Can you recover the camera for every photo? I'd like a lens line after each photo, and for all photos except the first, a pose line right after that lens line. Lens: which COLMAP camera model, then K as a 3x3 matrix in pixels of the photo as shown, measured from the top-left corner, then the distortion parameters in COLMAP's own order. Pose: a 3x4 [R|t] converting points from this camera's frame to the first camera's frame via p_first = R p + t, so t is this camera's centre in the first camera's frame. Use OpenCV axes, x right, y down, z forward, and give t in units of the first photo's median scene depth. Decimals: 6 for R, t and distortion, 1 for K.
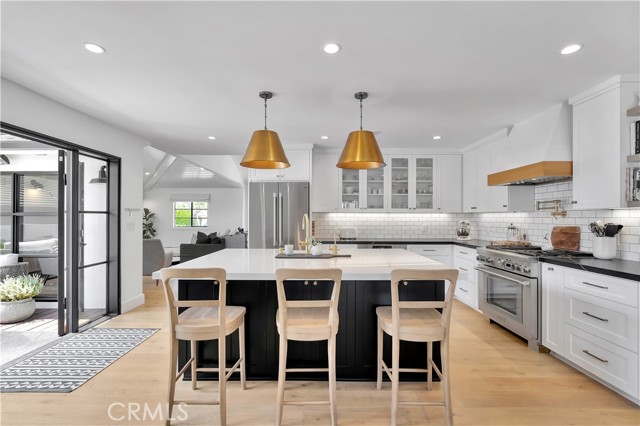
lens RADIAL K [[294.1, 0, 315.5], [0, 294.1, 217.9], [0, 0, 1]] dist [-0.003897, 0.002083]
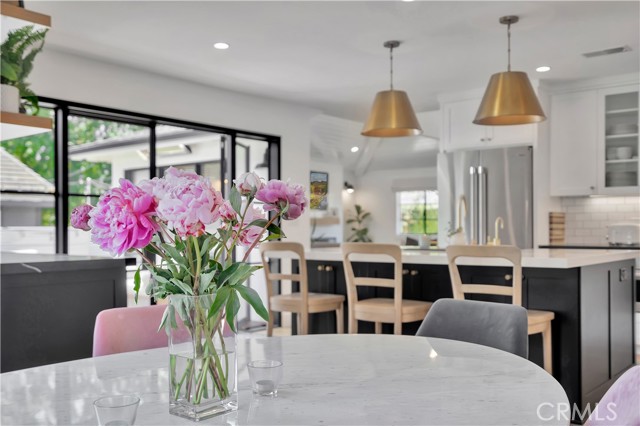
lens RADIAL K [[626.0, 0, 309.5], [0, 626.0, 226.1], [0, 0, 1]] dist [0.016309, 0.000000]
pose [[0.779821, -0.003589, -0.625992, 0.503810], [-0.000028, 0.999983, -0.005768, 0.058062], [0.626002, 0.004516, 0.779808, -0.322590]]
